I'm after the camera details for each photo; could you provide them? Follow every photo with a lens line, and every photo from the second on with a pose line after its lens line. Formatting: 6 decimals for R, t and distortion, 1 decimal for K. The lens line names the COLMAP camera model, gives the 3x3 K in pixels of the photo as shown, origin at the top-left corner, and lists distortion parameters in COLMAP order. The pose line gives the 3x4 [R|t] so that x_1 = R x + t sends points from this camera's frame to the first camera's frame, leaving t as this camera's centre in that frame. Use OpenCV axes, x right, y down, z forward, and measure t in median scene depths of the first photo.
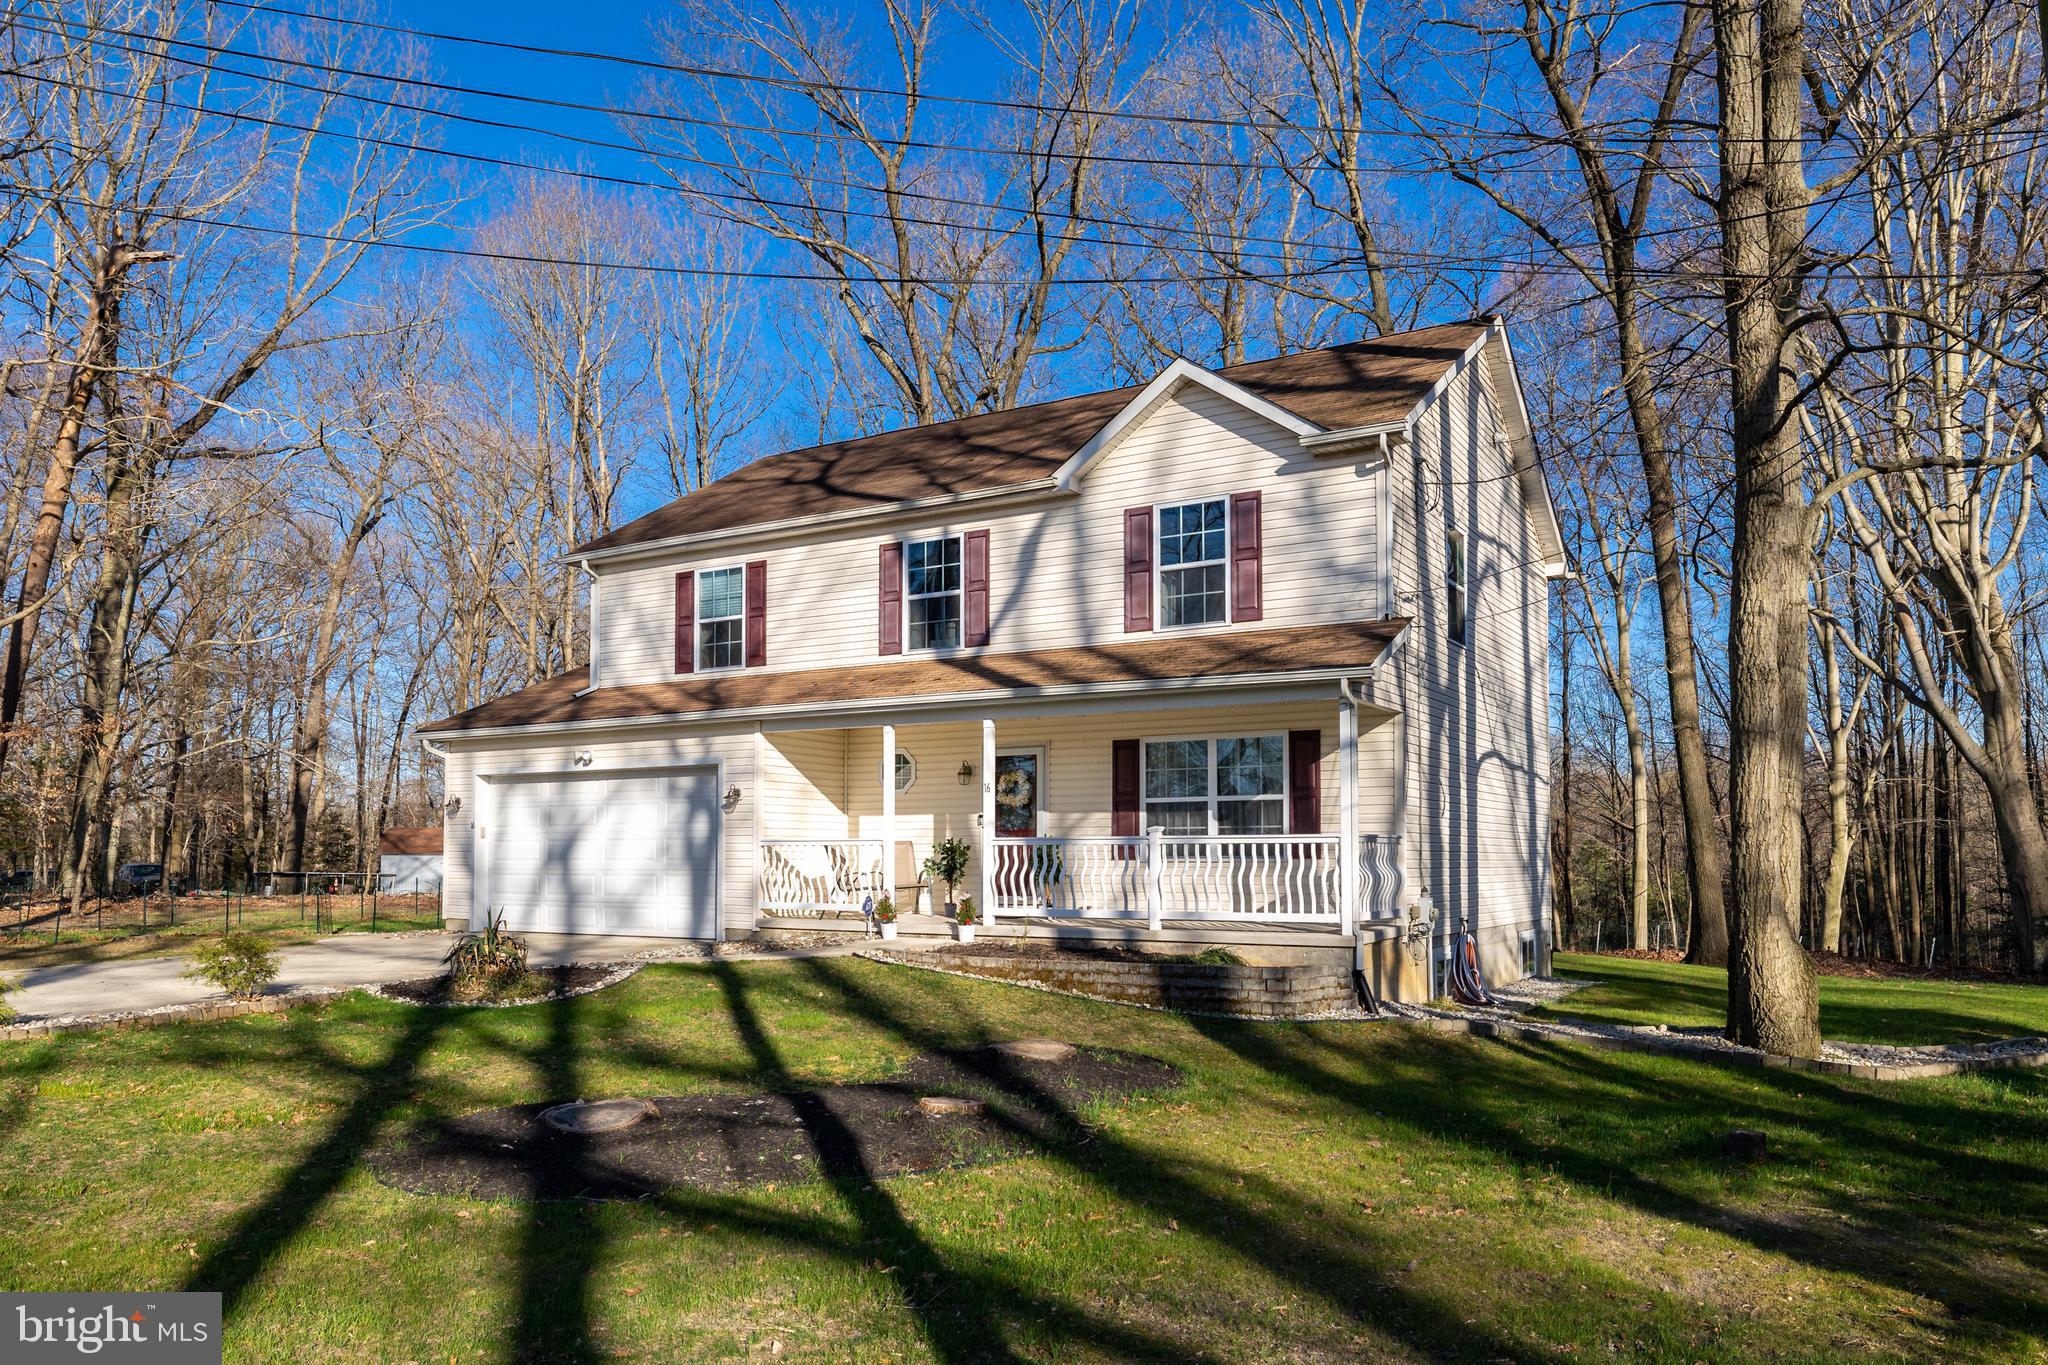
lens RADIAL K [[1253.7, 0, 1021.6], [0, 1253.7, 714.0], [0, 0, 1]] dist [-0.003916, -0.000368]
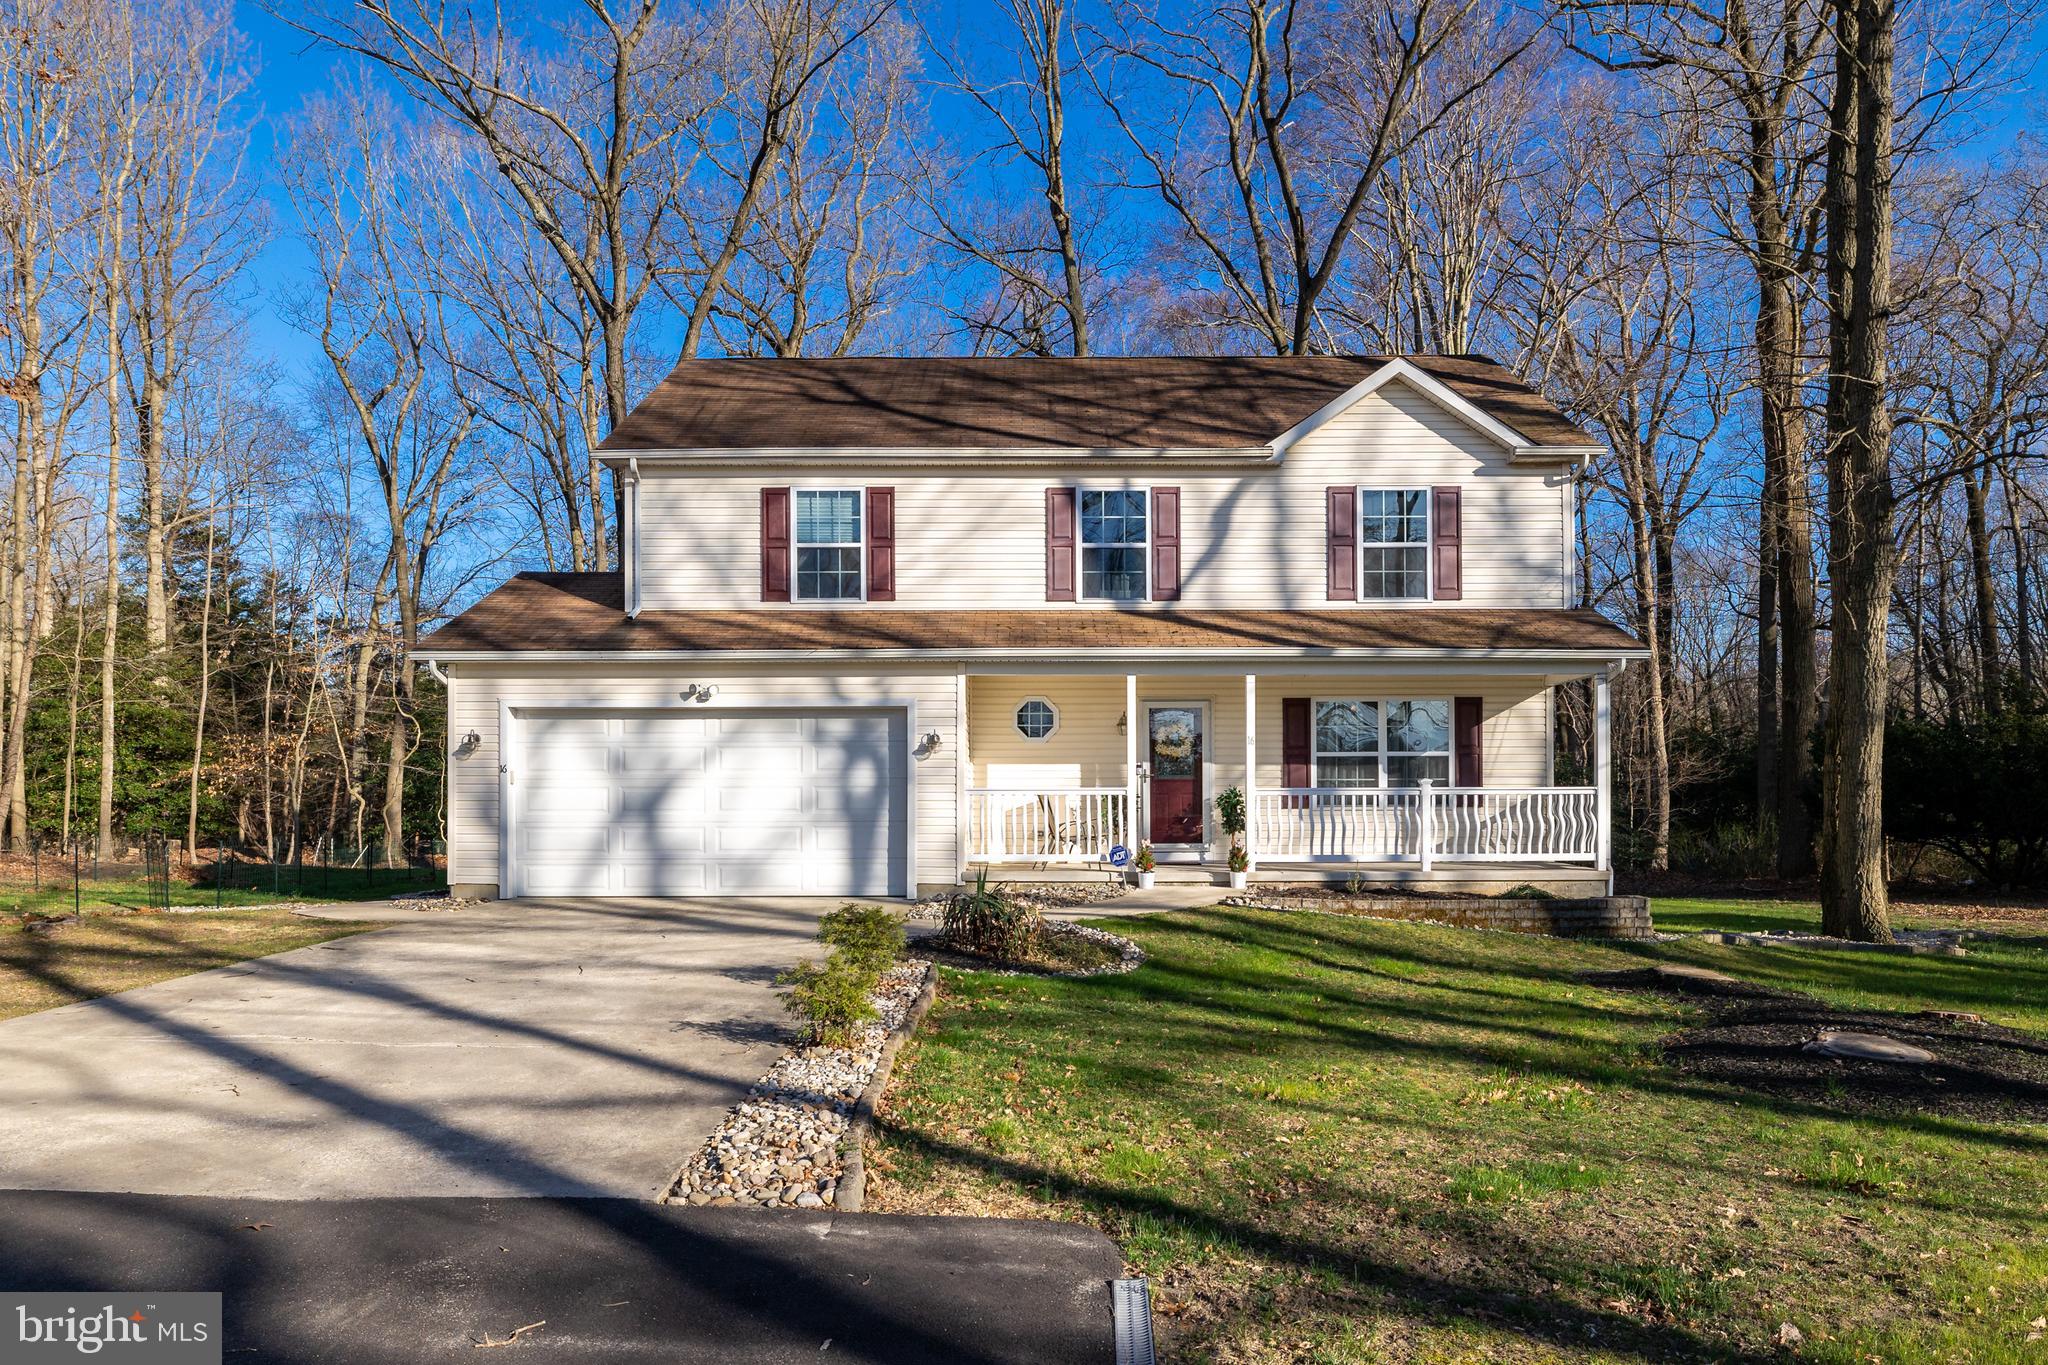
lens RADIAL K [[1238.7, 0, 1024.0], [0, 1238.7, 682.5], [0, 0, 1]] dist [-0.000621, 0.000788]
pose [[0.883295, 0.044304, 0.466719, -0.613963], [-0.051050, 0.998694, 0.001813, 0.016873], [-0.466030, -0.025428, 0.884404, 0.161864]]
